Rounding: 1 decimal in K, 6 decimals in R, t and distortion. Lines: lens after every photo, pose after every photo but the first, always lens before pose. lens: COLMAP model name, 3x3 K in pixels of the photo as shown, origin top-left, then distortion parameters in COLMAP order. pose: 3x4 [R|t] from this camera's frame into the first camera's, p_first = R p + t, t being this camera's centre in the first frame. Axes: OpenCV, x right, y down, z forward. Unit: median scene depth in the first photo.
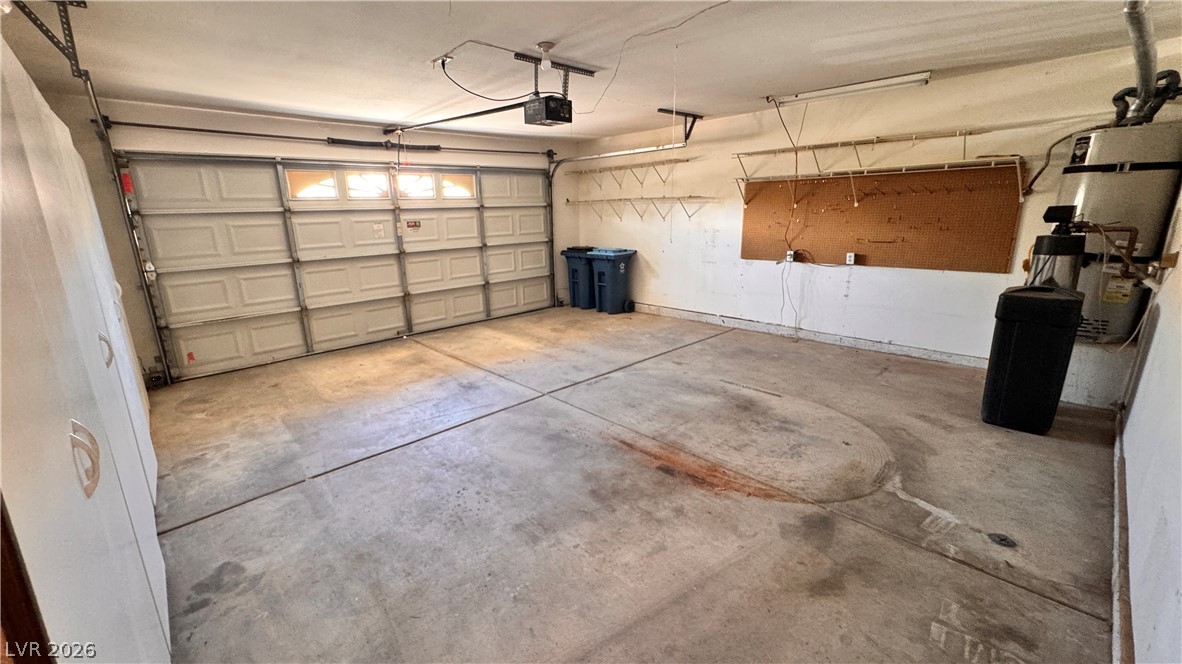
lens RADIAL K [[475.0, 0, 583.0], [0, 475.0, 327.9], [0, 0, 1]] dist [-0.000640, 0.000702]
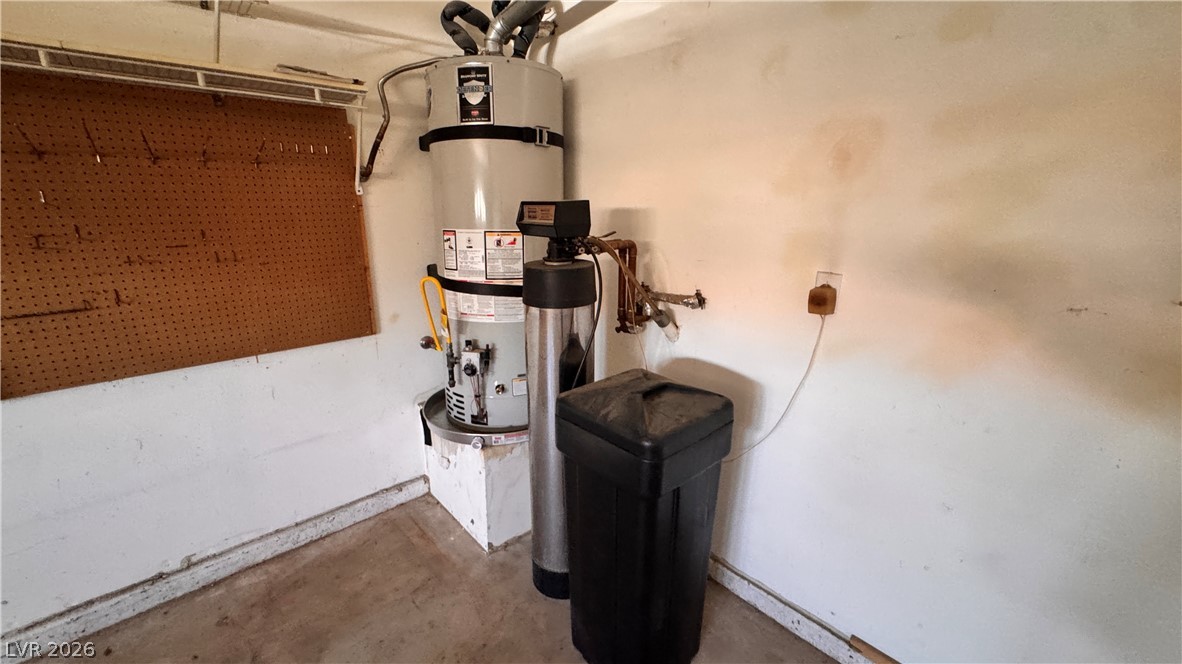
lens RADIAL K [[475.0, 0, 580.8], [0, 475.0, 338.6], [0, 0, 1]] dist [-0.000640, 0.000702]
pose [[0.049919, -0.254801, 0.965704, 0.423812], [0.233118, 0.943175, 0.236806, -0.189347], [-0.971166, 0.213302, 0.106481, 0.766297]]
